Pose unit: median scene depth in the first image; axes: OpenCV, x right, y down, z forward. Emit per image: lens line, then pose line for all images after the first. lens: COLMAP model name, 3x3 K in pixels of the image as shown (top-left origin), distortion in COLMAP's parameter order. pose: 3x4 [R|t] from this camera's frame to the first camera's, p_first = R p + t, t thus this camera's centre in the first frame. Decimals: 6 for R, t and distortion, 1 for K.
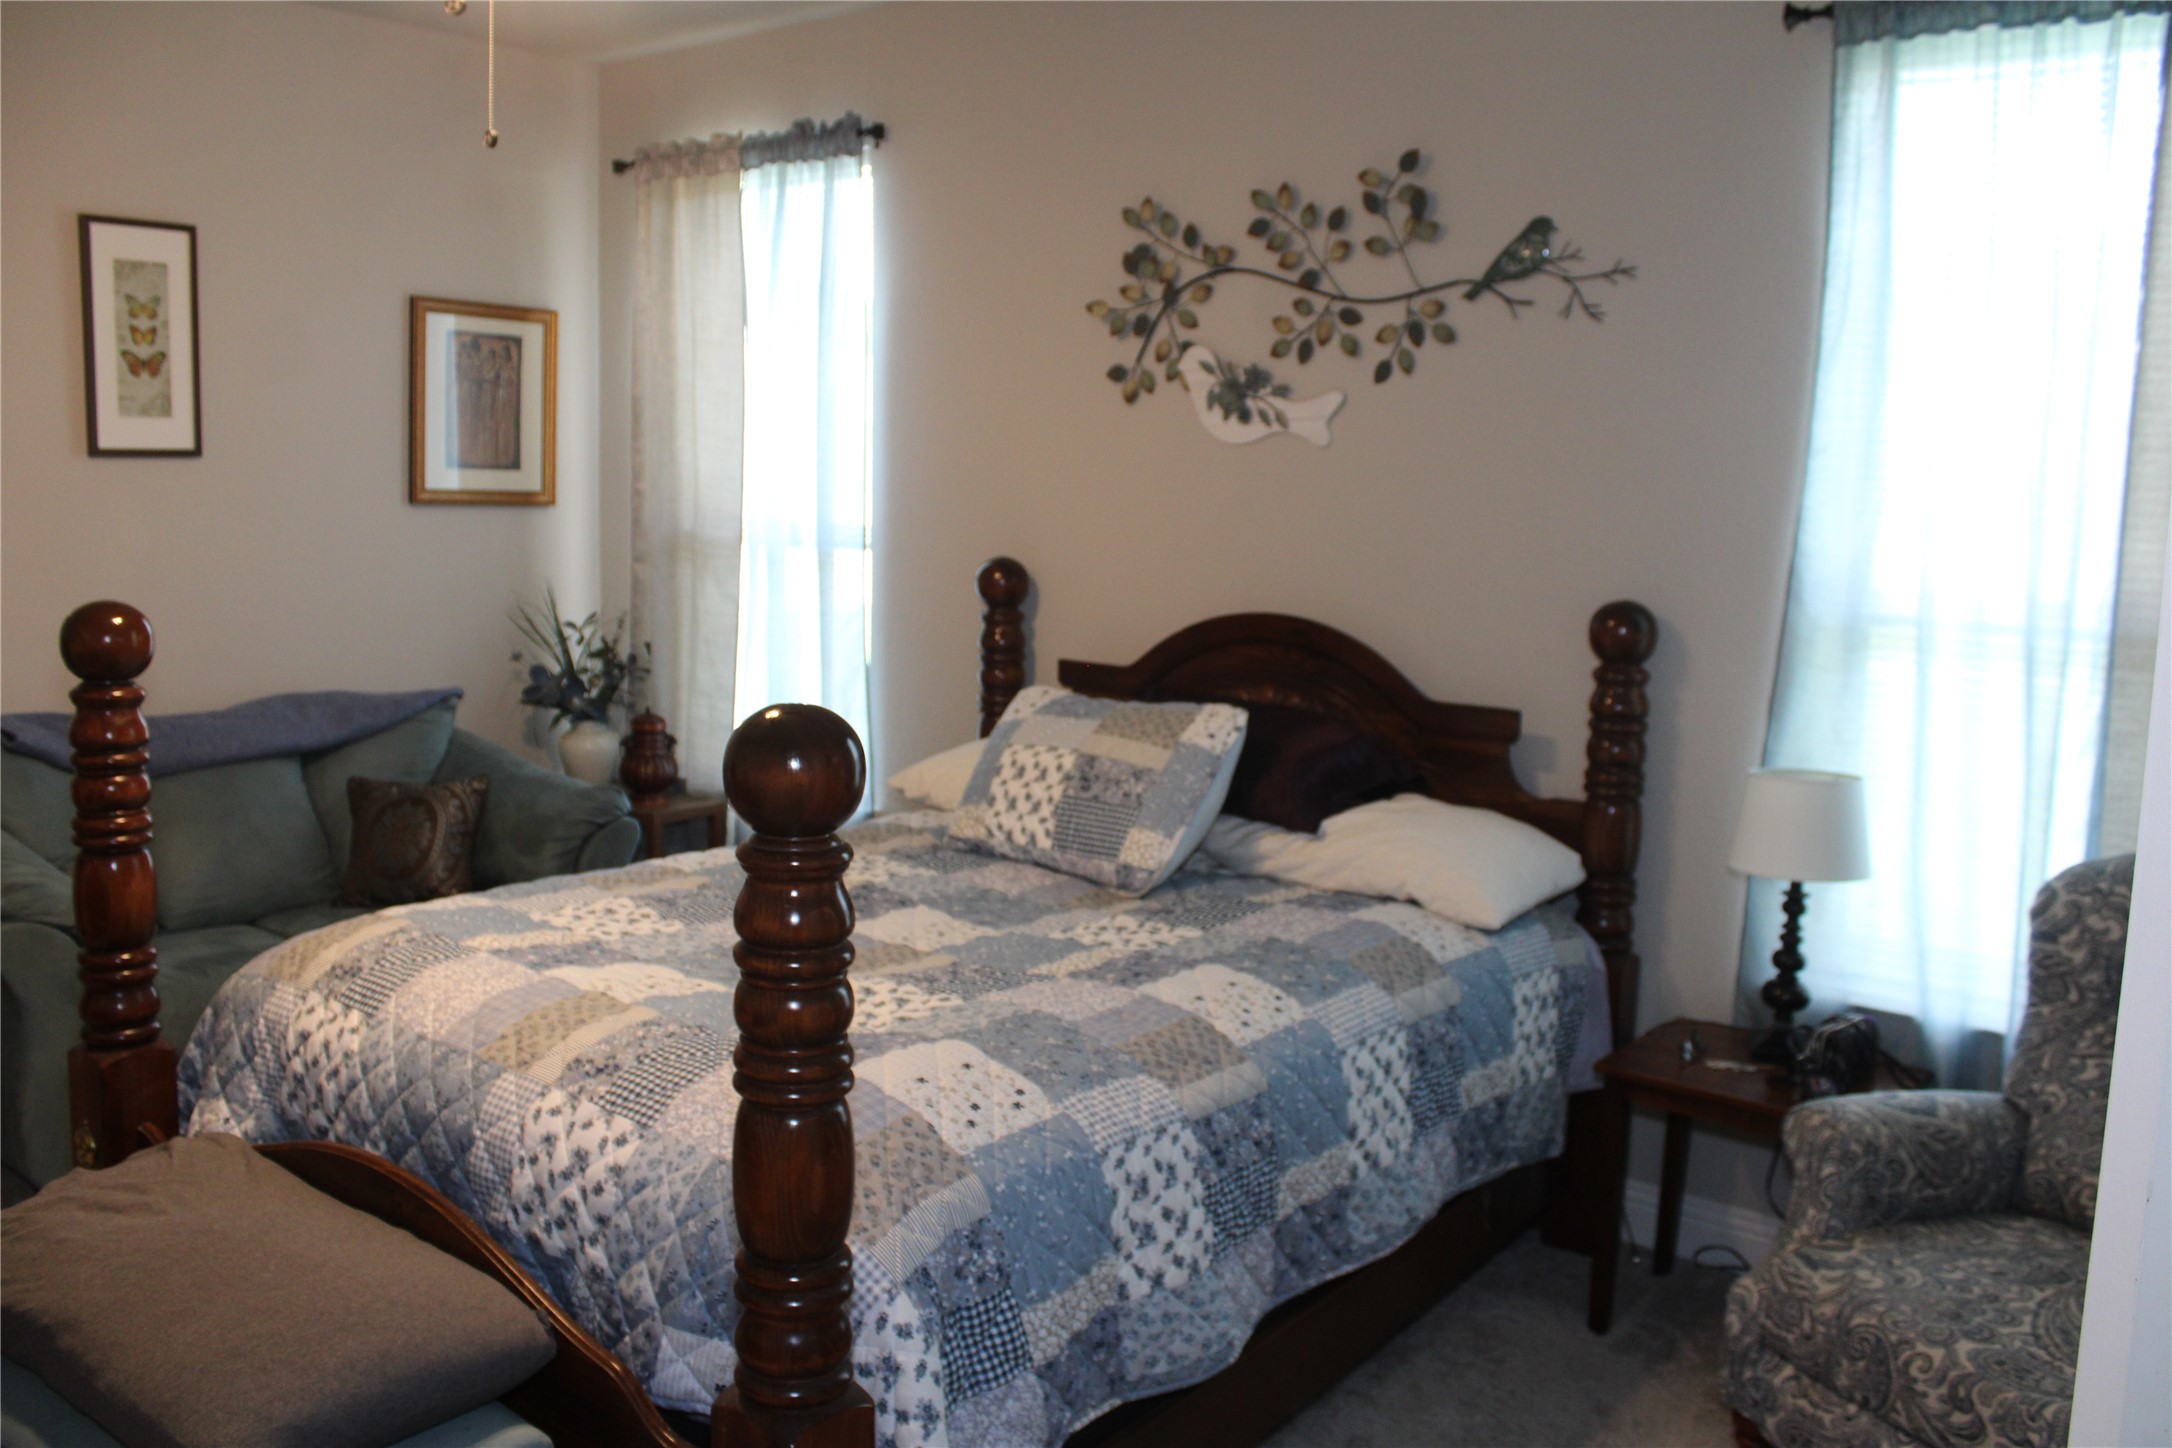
lens RADIAL K [[1795.0, 0, 1094.7], [0, 1795.0, 718.8], [0, 0, 1]] dist [-0.173813, 0.158816]
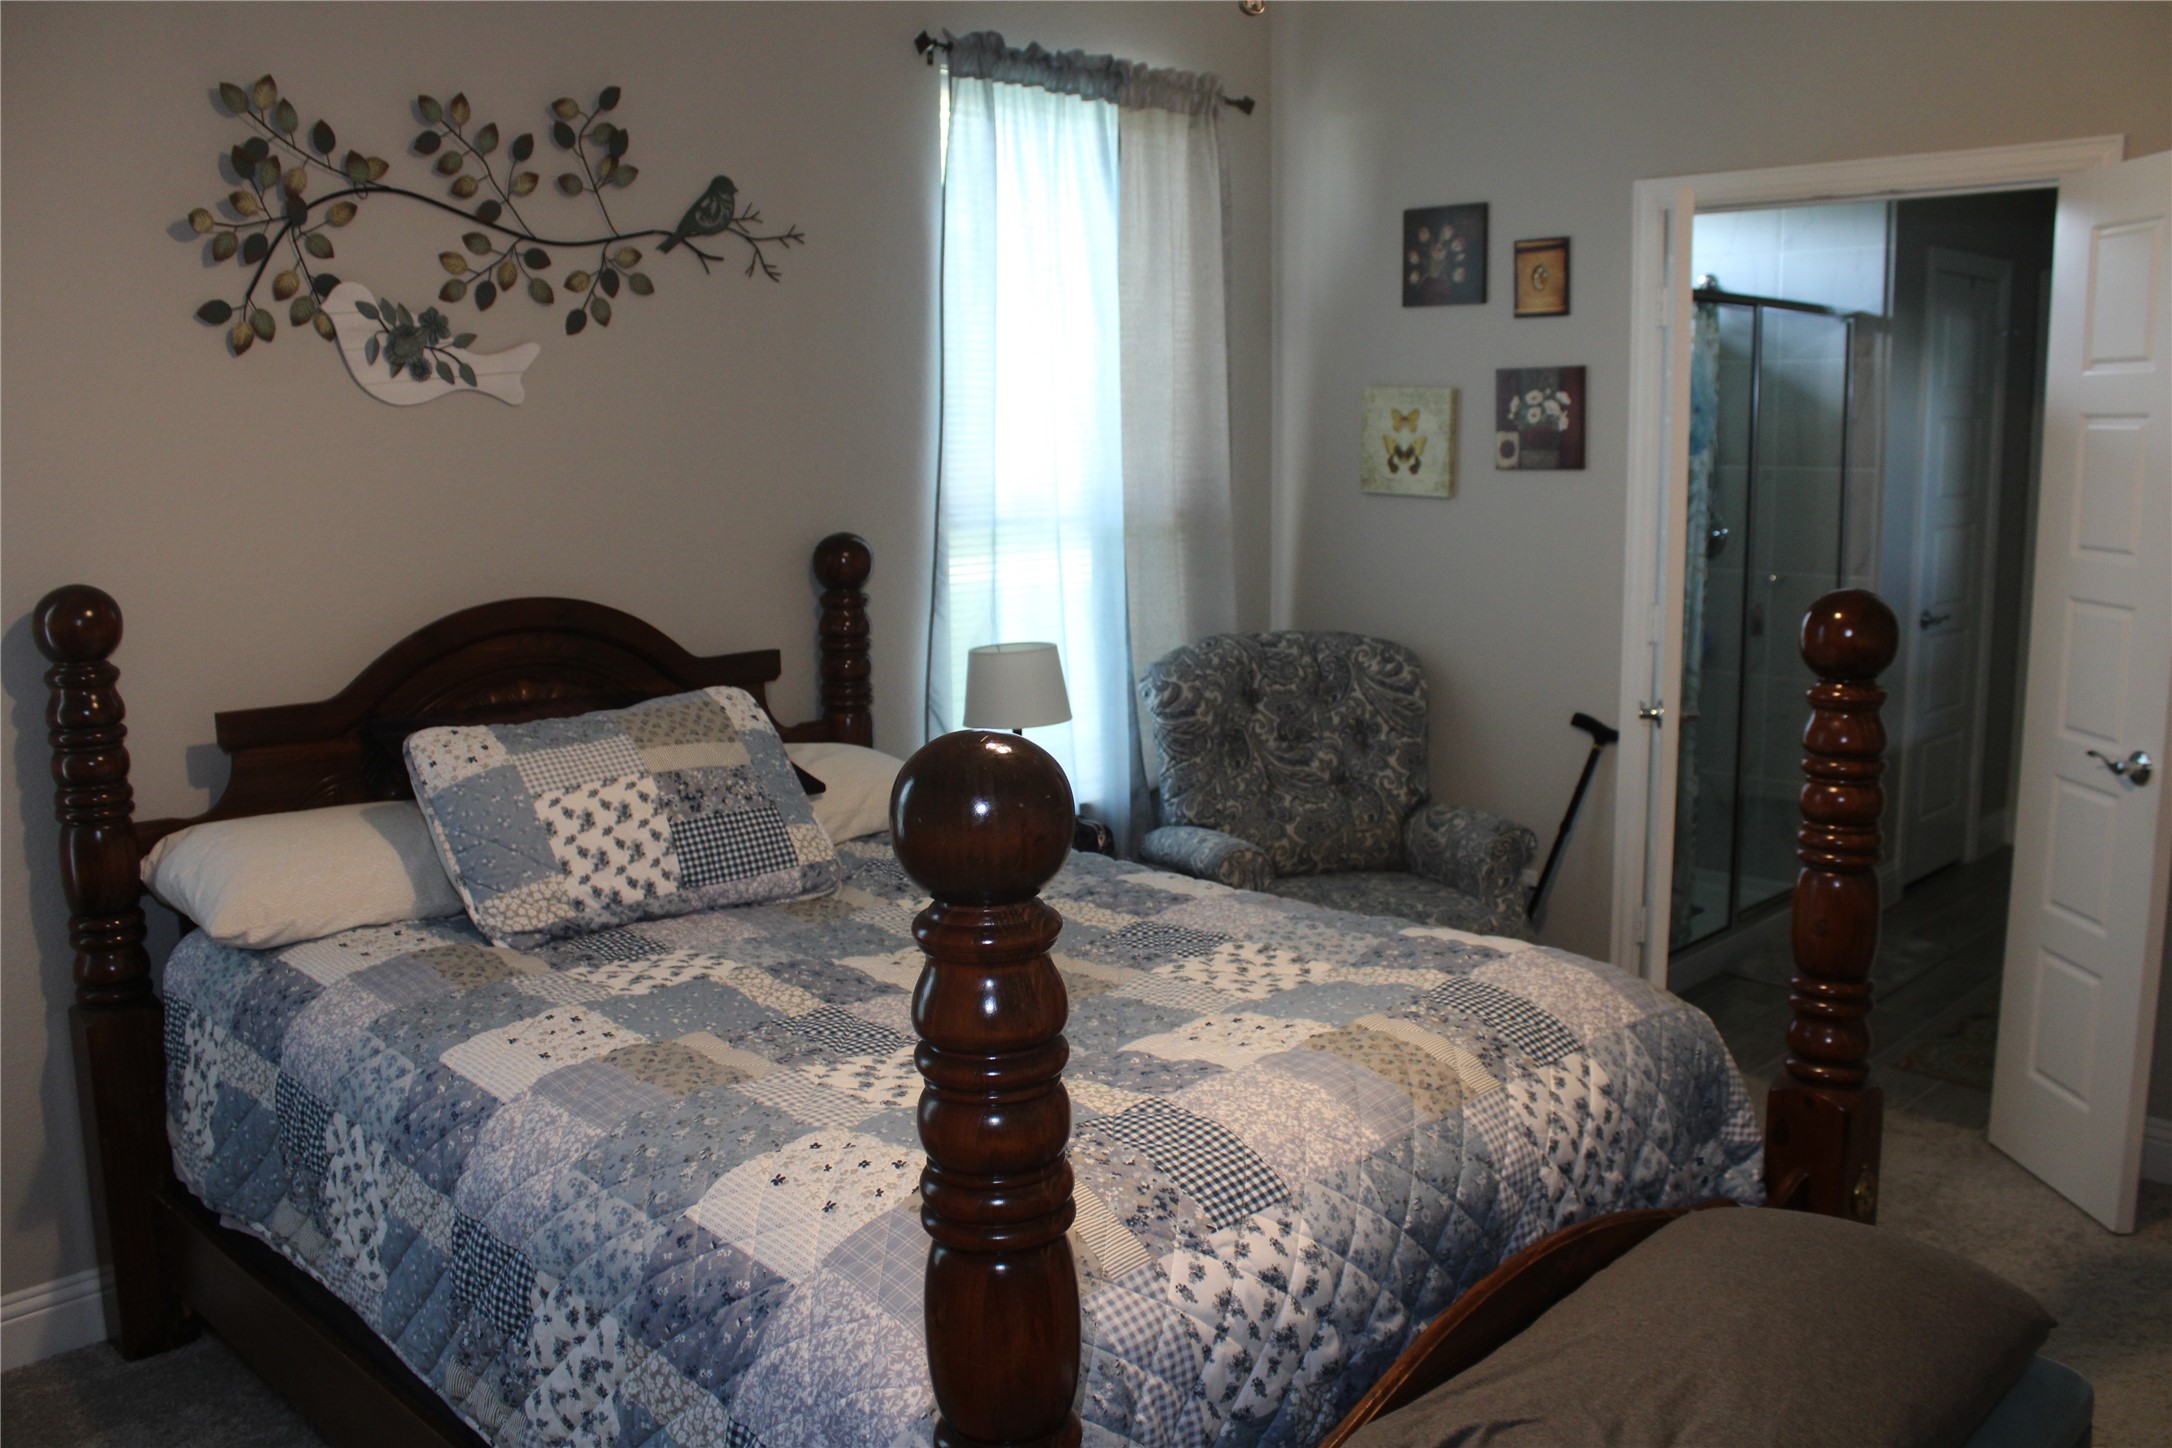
lens RADIAL K [[1795.0, 0, 1094.7], [0, 1795.0, 718.8], [0, 0, 1]] dist [-0.173813, 0.158816]
pose [[0.119780, -0.183722, 0.975653, -0.758025], [0.151074, 0.974657, 0.164987, -0.107489], [-0.981239, 0.127634, 0.144500, 0.649649]]
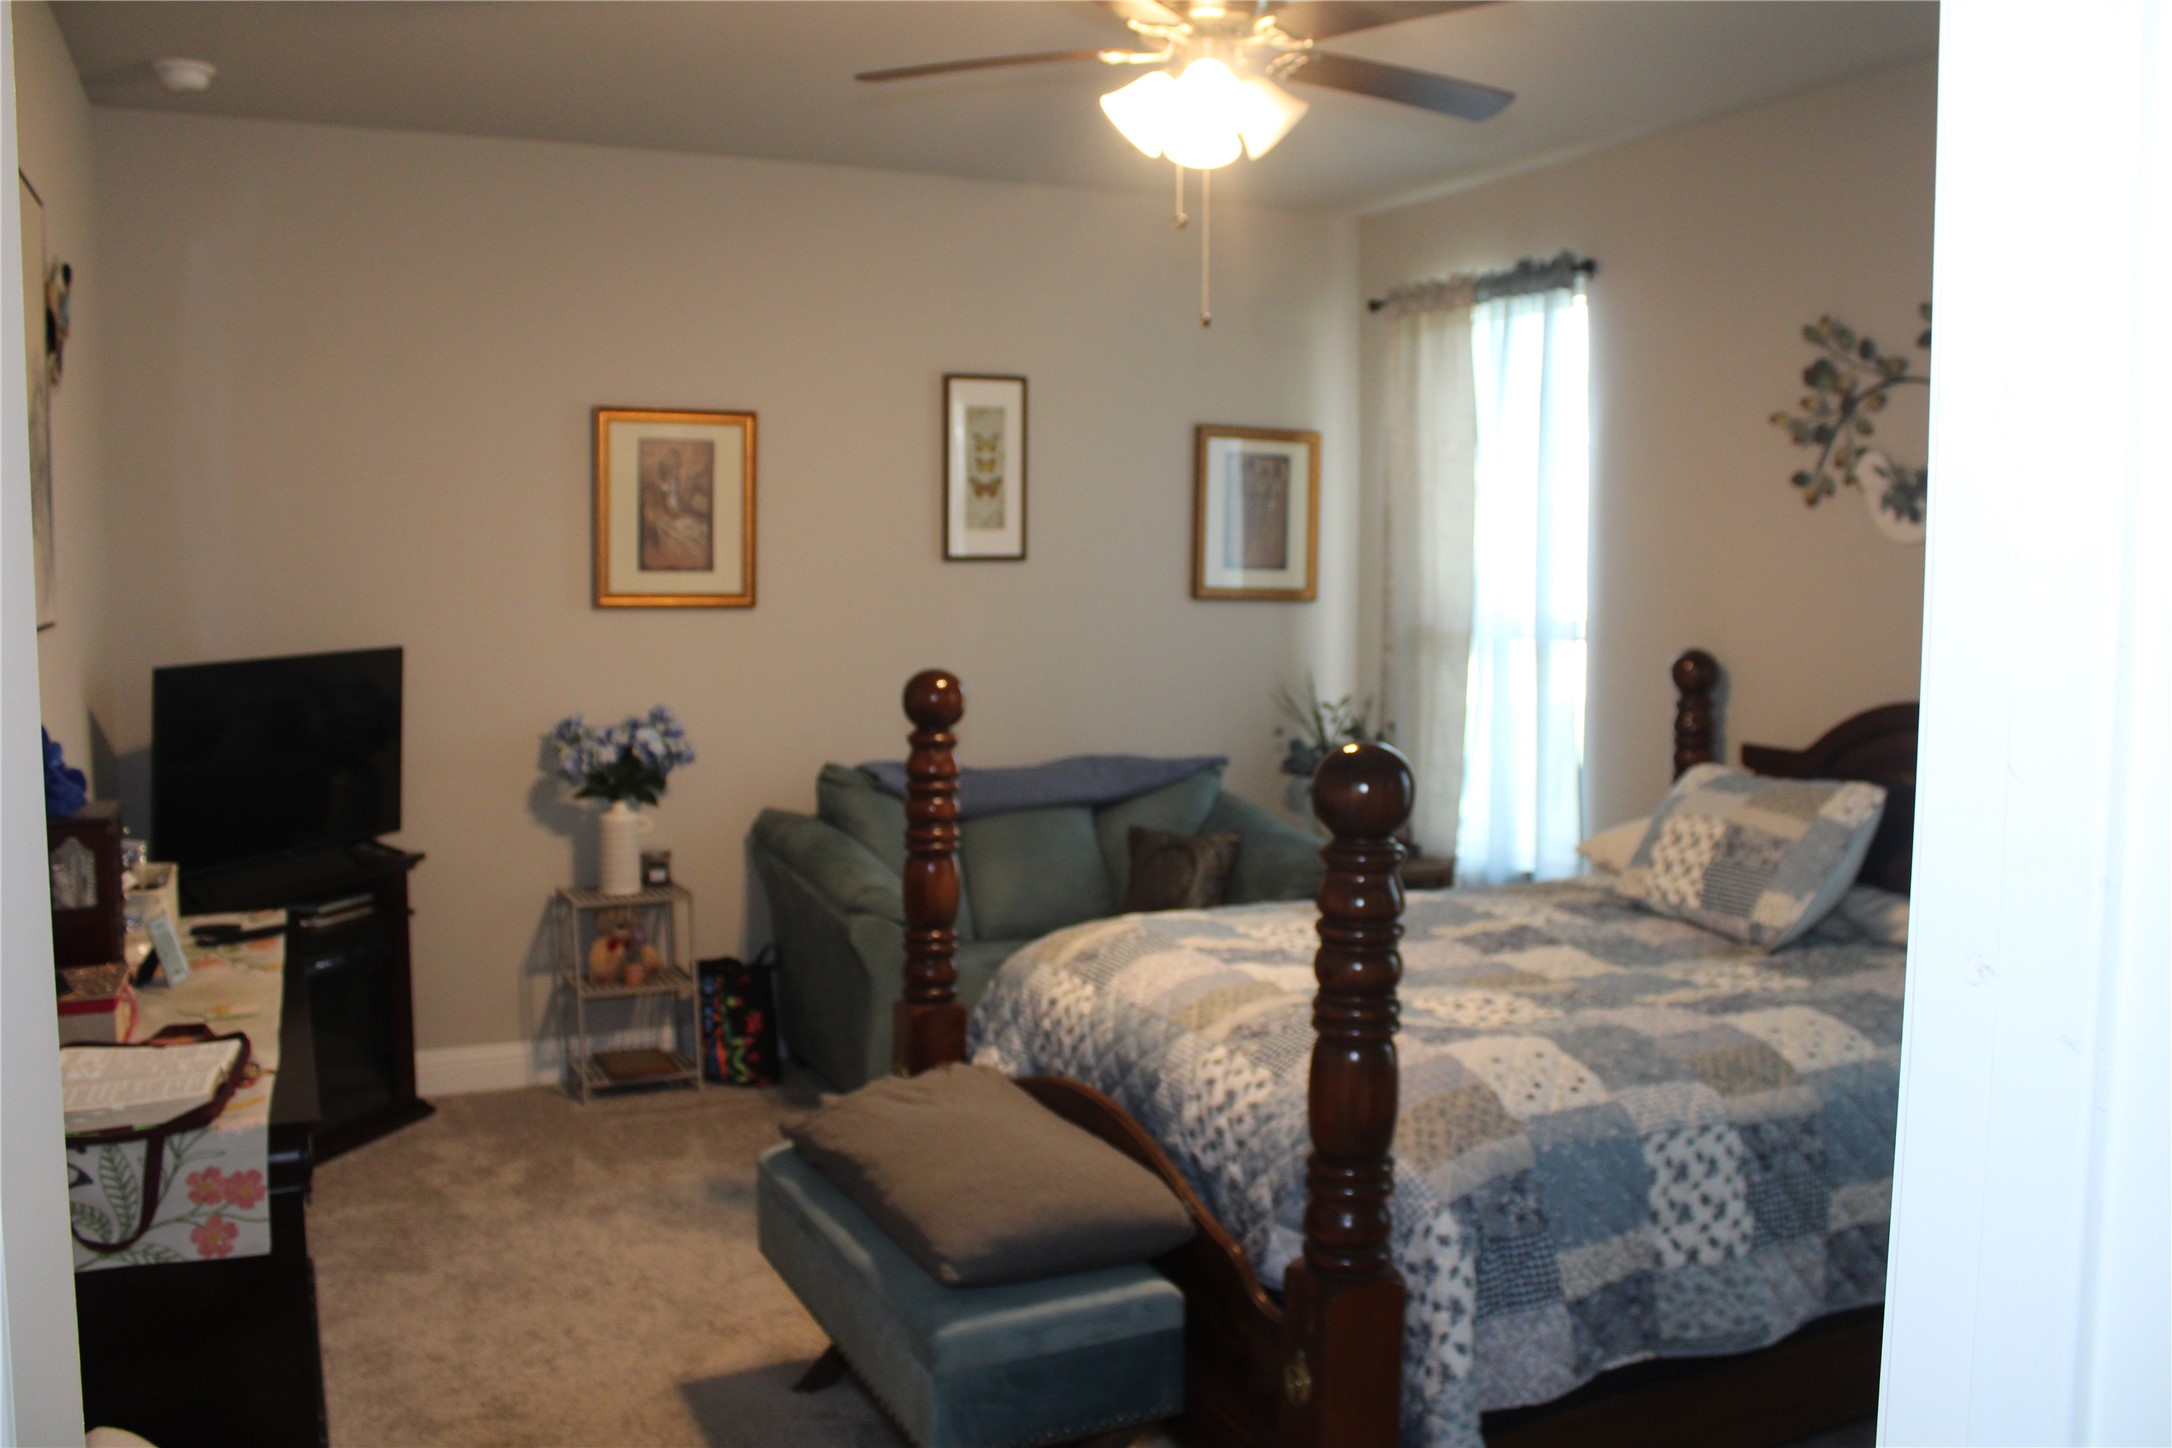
lens RADIAL K [[1803.2, 0, 1086.2], [0, 1803.2, 708.8], [0, 0, 1]] dist [-0.183520, 0.176211]
pose [[0.894842, 0.017337, -0.446047, 0.116681], [-0.044510, 0.997731, -0.050514, 0.020510], [0.444159, 0.065056, 0.893583, -0.148766]]
